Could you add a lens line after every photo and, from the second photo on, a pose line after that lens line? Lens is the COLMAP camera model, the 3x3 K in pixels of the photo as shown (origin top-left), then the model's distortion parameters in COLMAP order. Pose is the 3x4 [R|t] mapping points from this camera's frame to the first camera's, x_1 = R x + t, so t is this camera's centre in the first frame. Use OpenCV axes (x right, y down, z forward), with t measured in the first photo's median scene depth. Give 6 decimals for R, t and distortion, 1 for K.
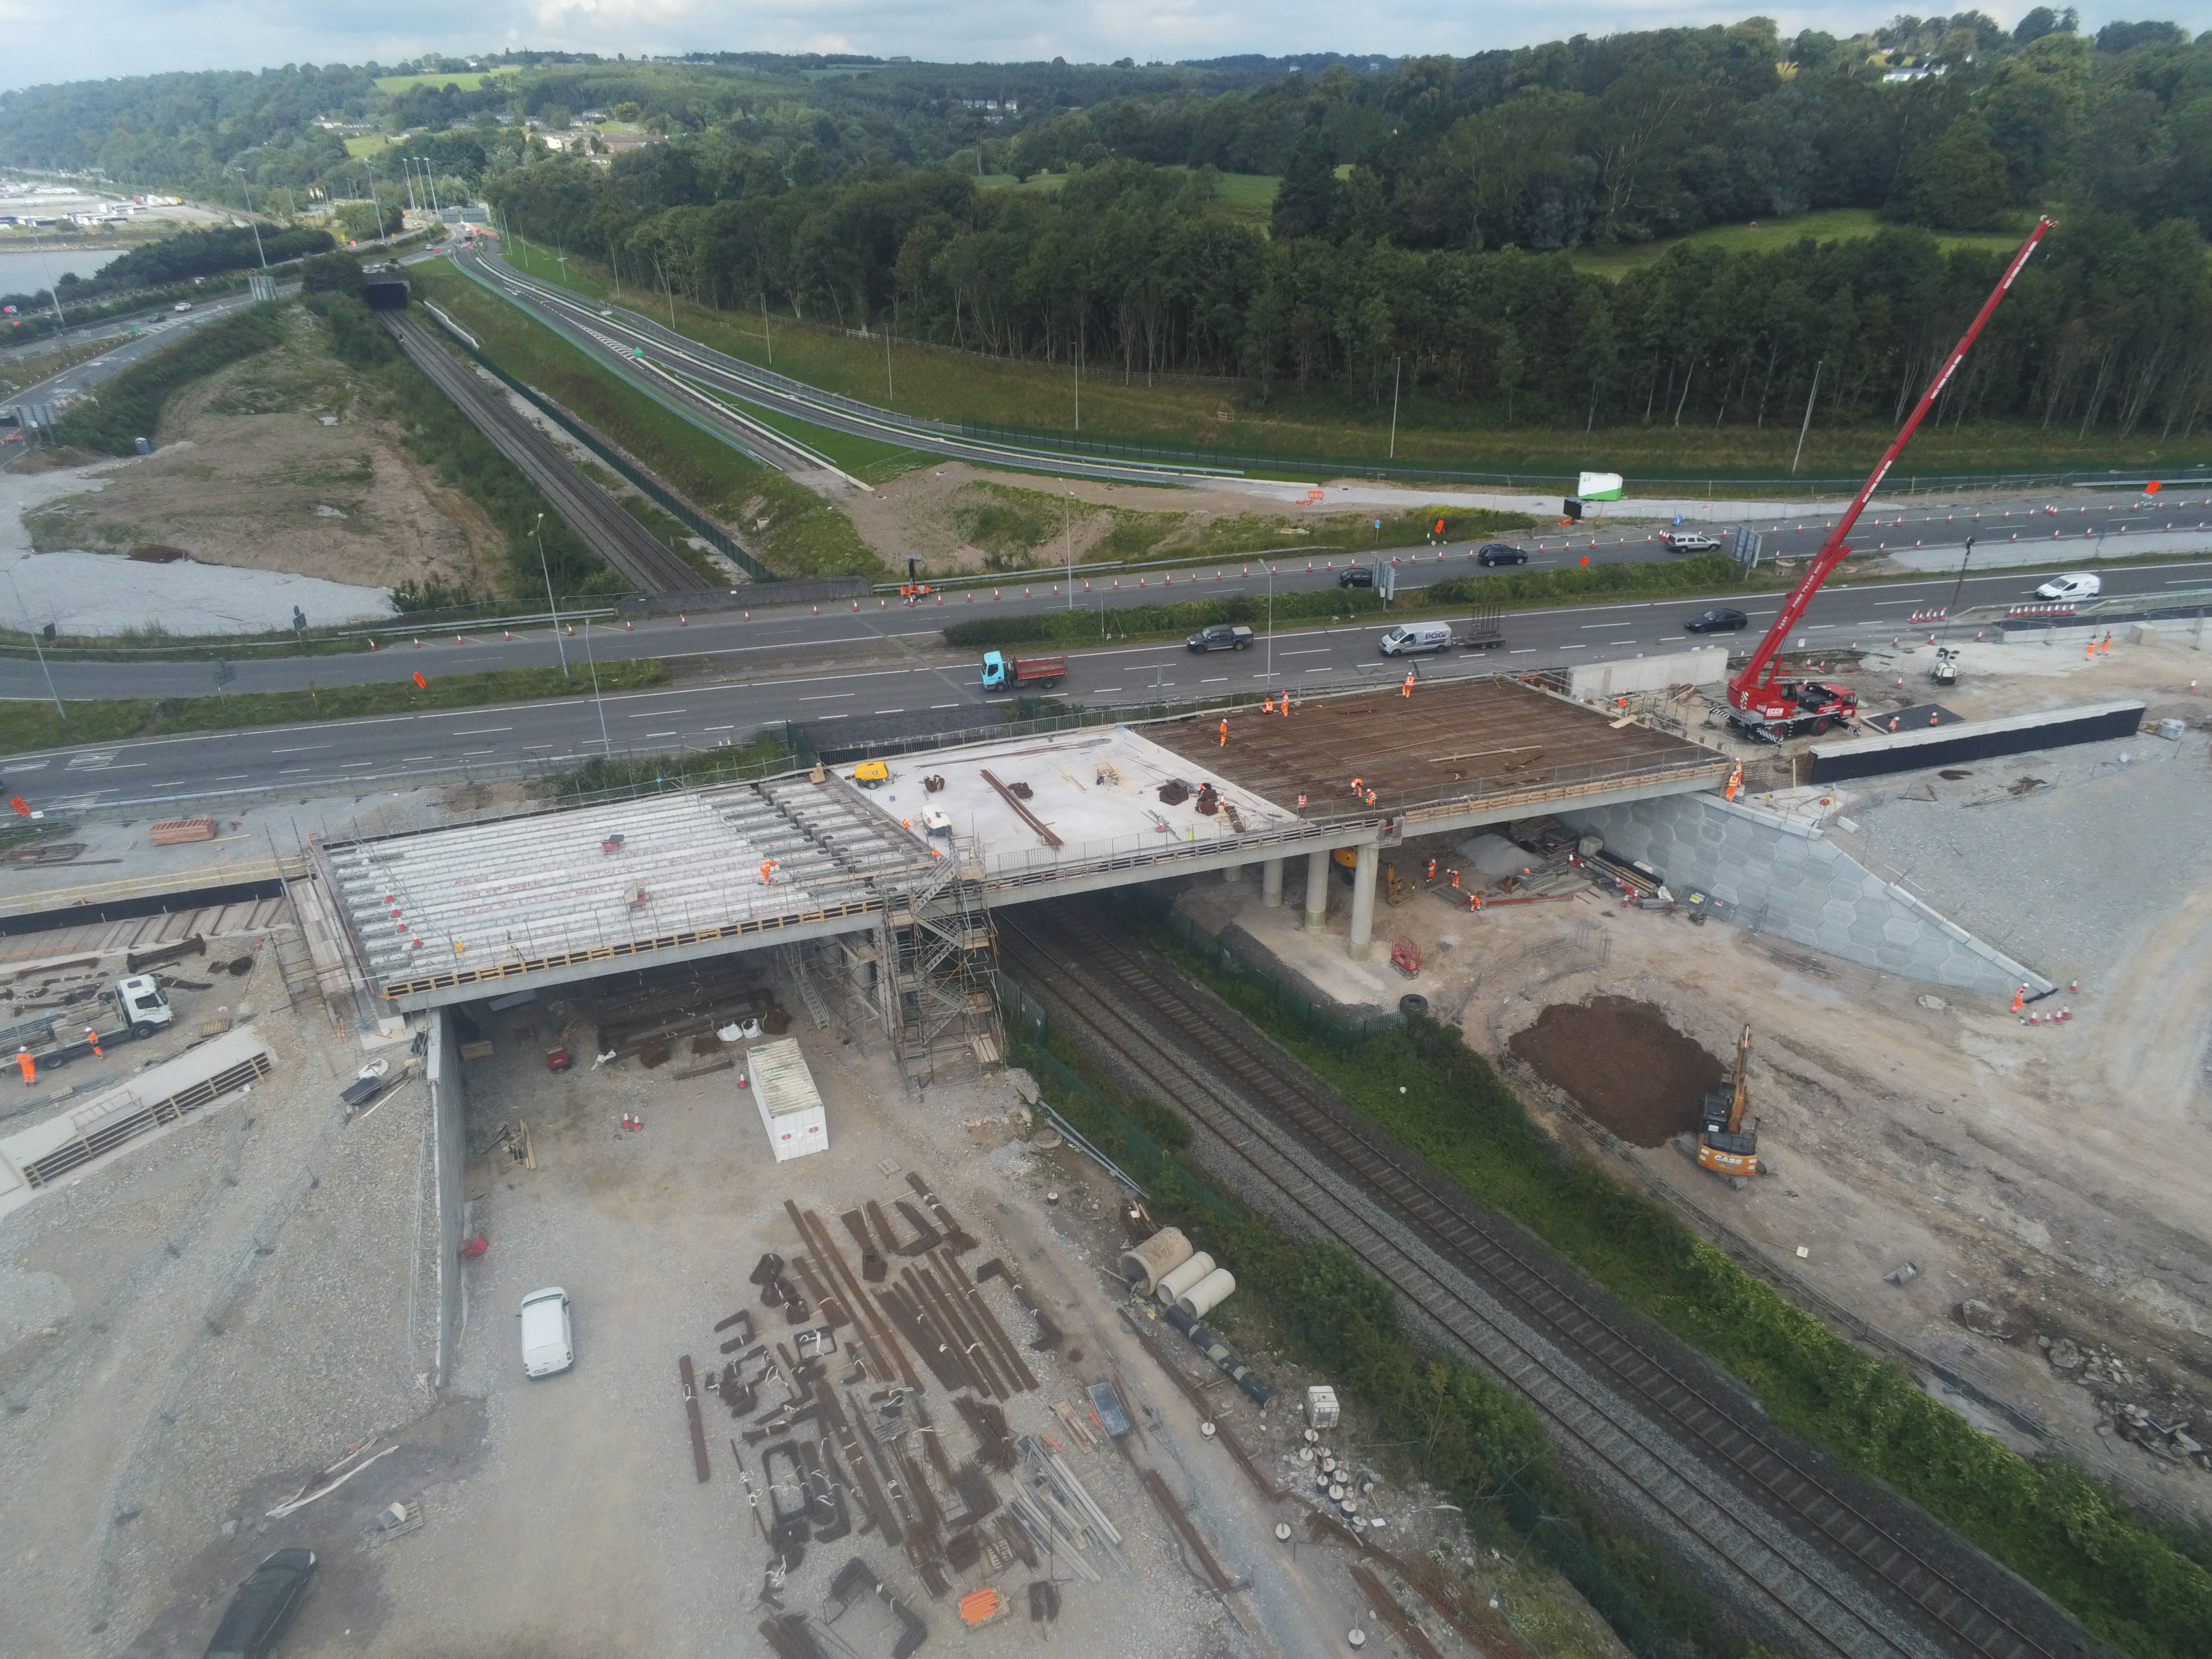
lens RADIAL K [[1430.6, 0, 1099.9], [0, 1430.6, 822.1], [0, 0, 1]] dist [-0.002634, 0.007037]
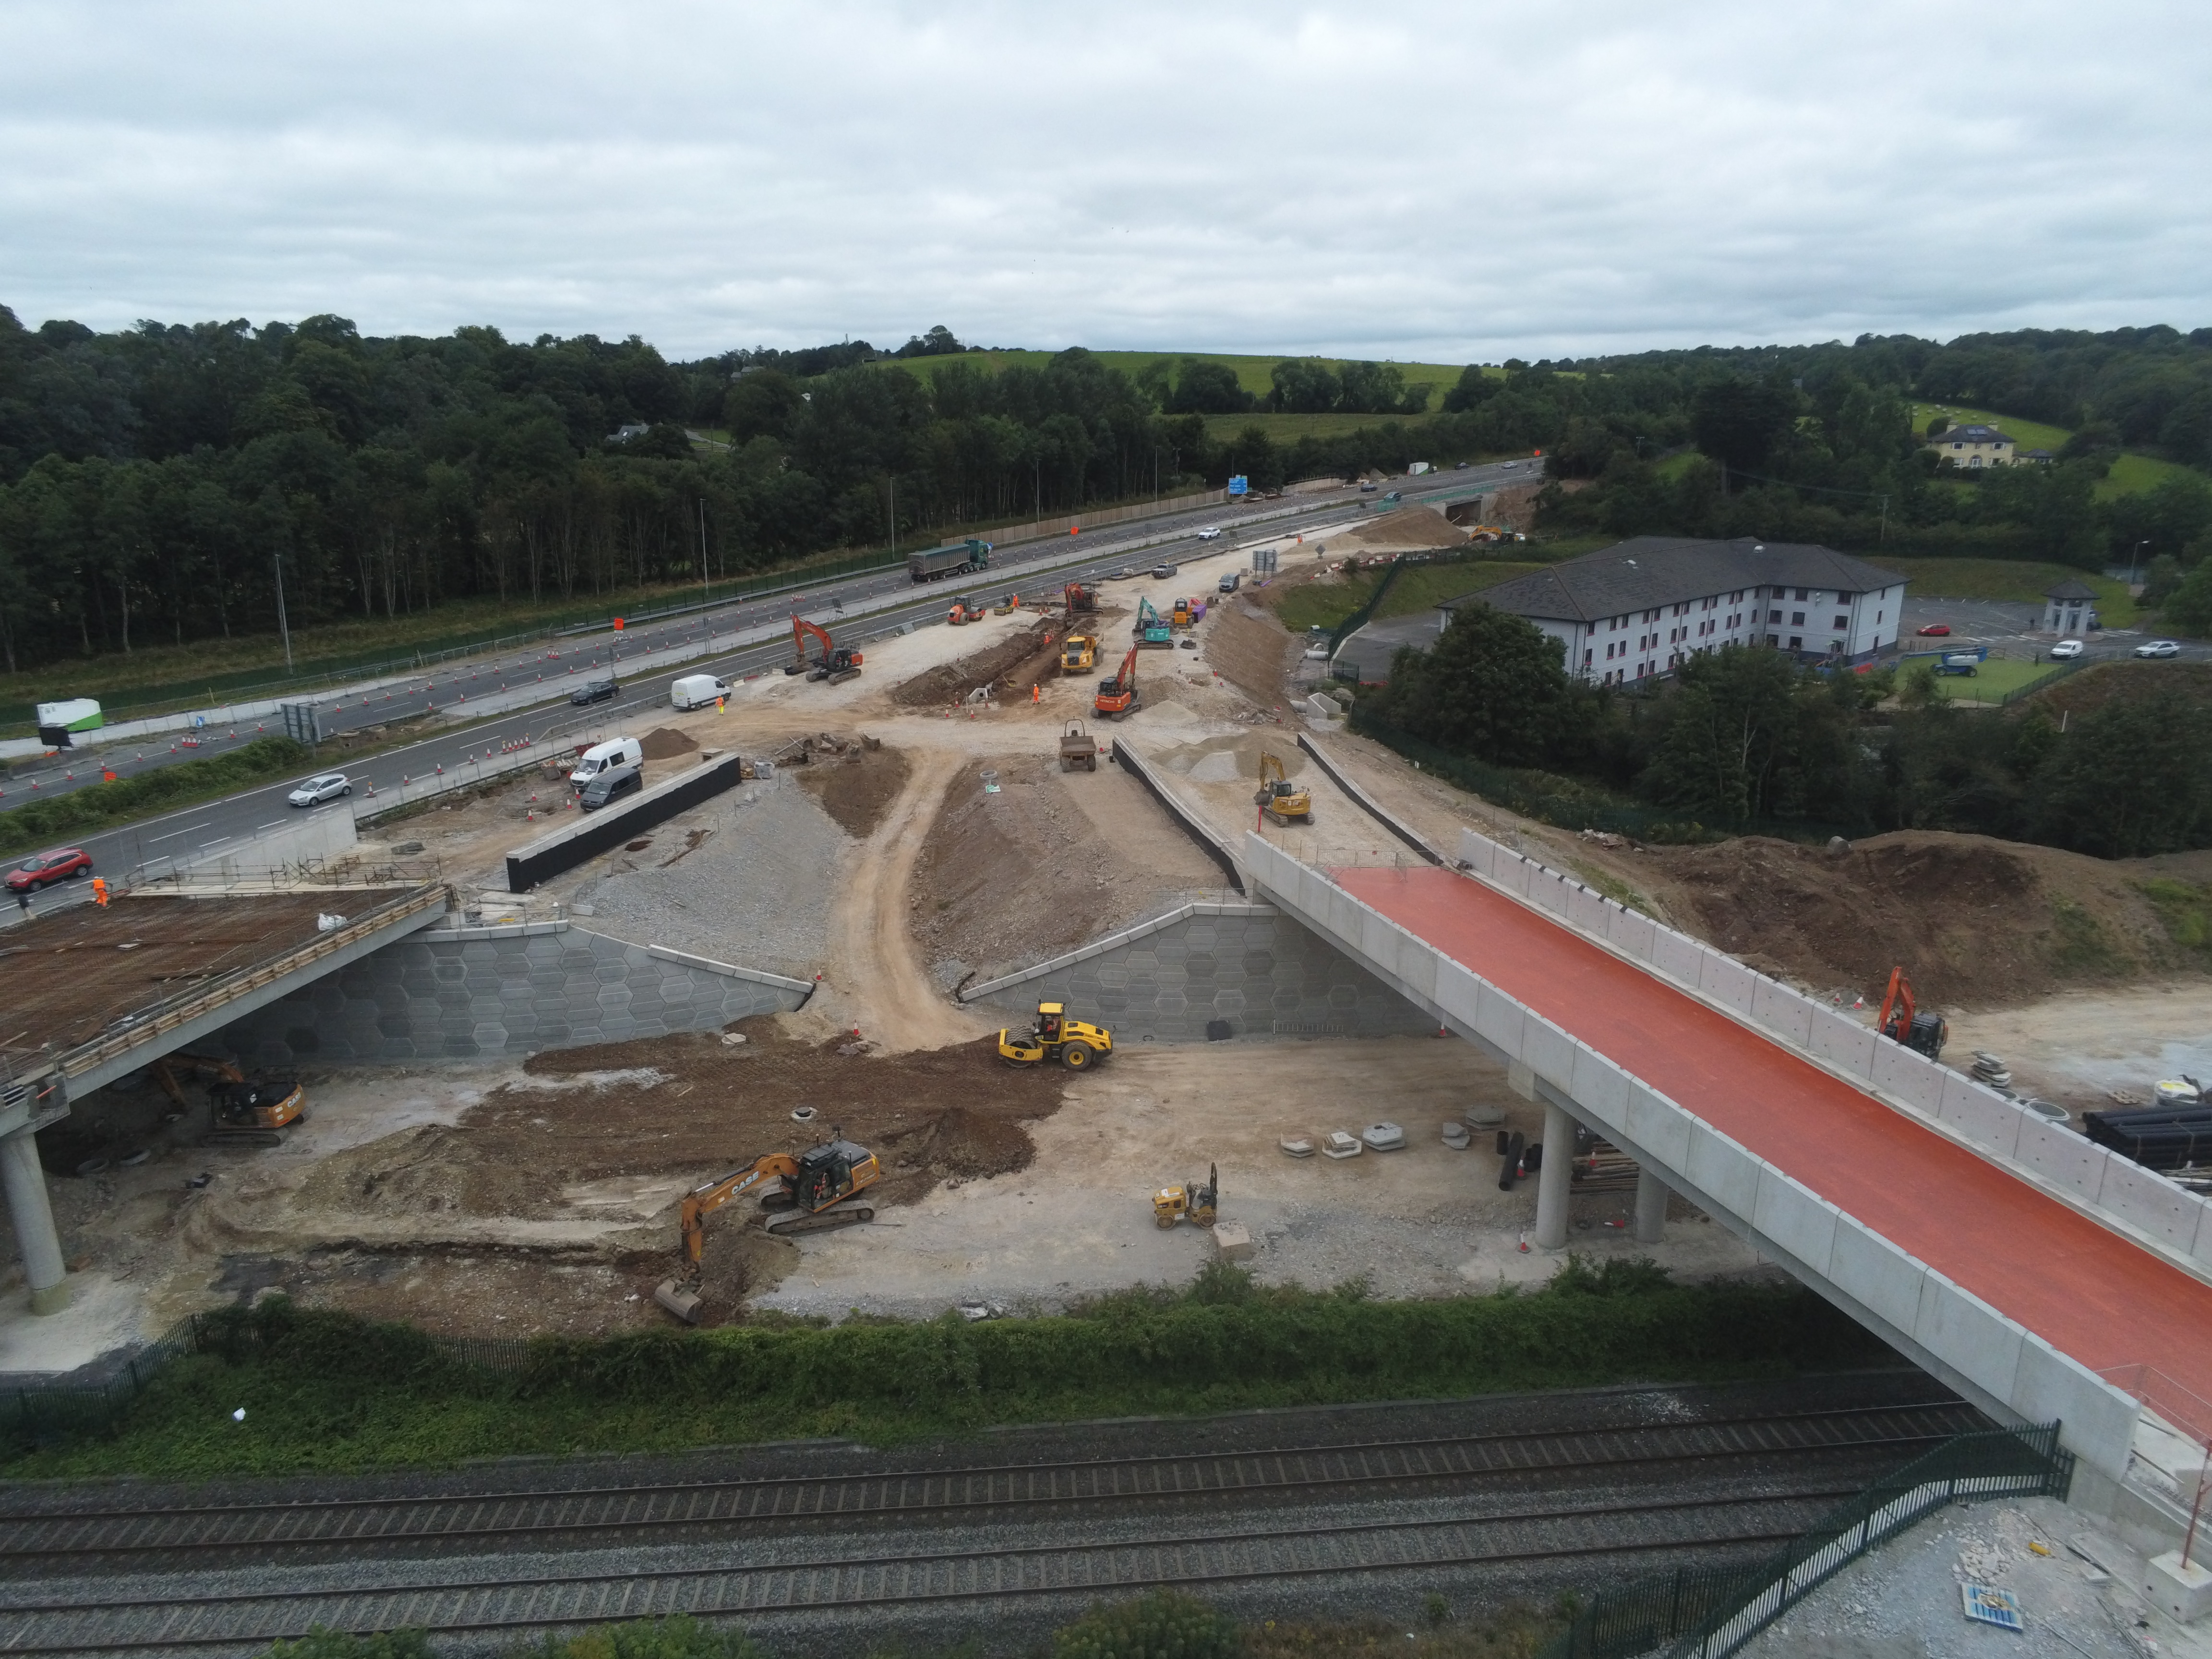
lens RADIAL K [[1430.6, 0, 1107.4], [0, 1430.6, 827.1], [0, 0, 1]] dist [-0.002634, 0.007037]
pose [[0.515749, -0.235378, 0.823772, -0.068537], [0.384820, 0.922712, 0.022719, 0.066179], [-0.765452, 0.305286, 0.566466, 0.188544]]
